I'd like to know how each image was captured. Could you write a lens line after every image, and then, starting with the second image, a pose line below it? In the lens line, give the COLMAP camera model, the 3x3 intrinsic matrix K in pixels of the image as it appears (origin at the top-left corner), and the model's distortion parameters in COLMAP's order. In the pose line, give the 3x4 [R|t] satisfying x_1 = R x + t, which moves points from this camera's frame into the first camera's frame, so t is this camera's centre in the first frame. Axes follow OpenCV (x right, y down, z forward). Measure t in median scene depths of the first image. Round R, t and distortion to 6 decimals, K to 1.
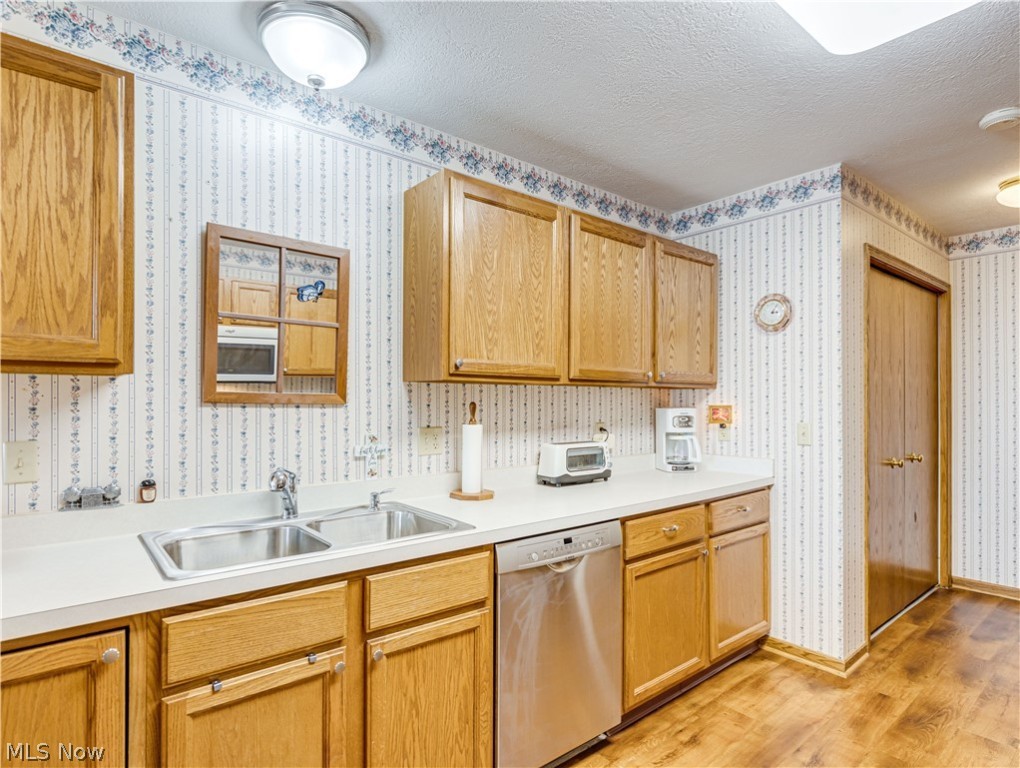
lens RADIAL K [[551.7, 0, 508.7], [0, 551.7, 389.1], [0, 0, 1]] dist [0.000782, 0.000103]
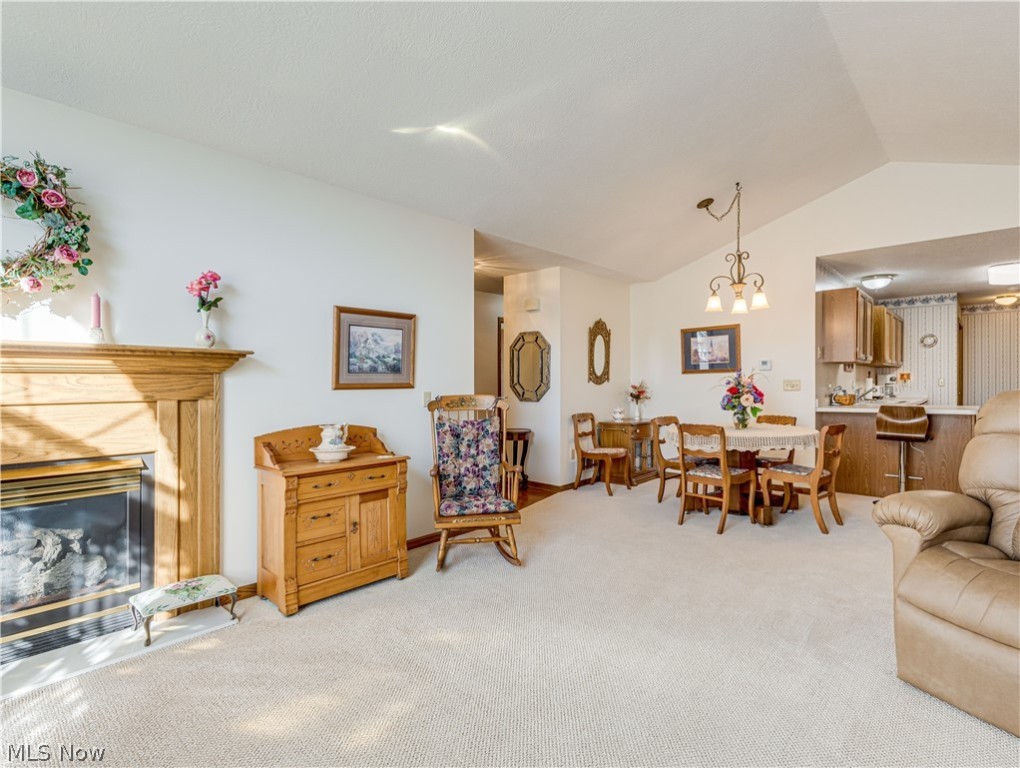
lens RADIAL K [[521.2, 0, 510.8], [0, 521.2, 391.4], [0, 0, 1]] dist [0.004206, 0.000575]
pose [[0.990074, -0.012640, 0.139974, -1.946295], [0.008558, 0.999521, 0.029728, 0.024956], [-0.140283, -0.028235, 0.989709, -1.322590]]
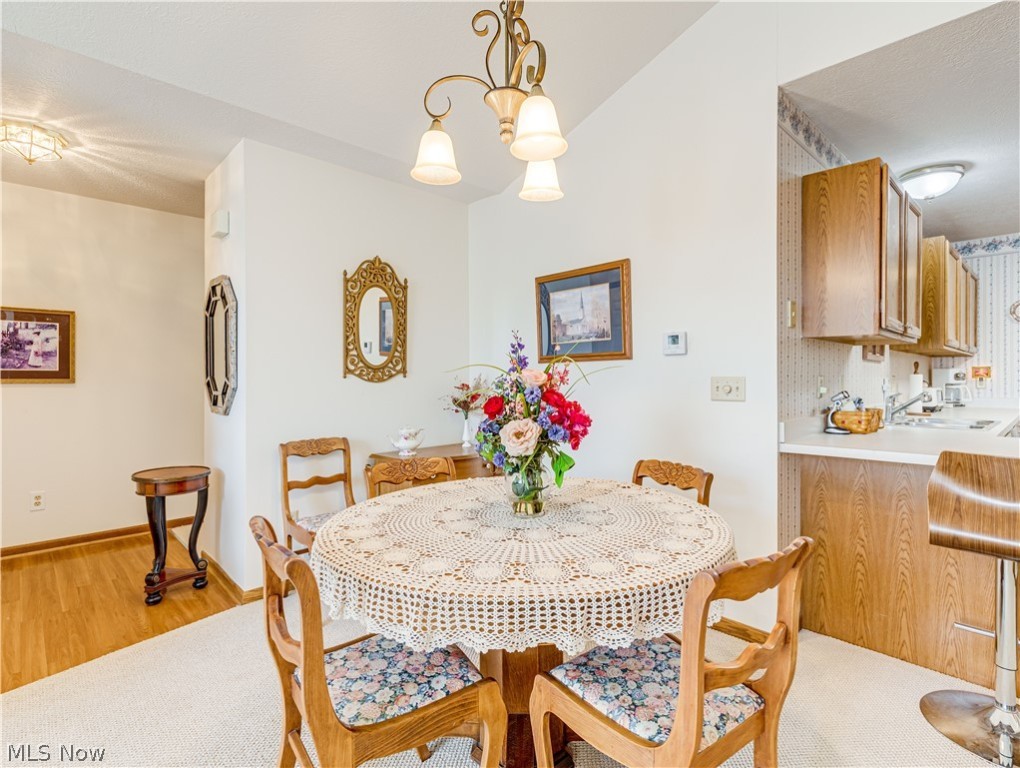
lens RADIAL K [[521.2, 0, 512.2], [0, 521.2, 376.9], [0, 0, 1]] dist [0.004206, 0.000575]
pose [[0.997127, -0.001736, 0.075730, -1.117497], [0.000659, 0.999898, 0.014248, 0.036454], [-0.075747, -0.014157, 0.997027, -0.437842]]
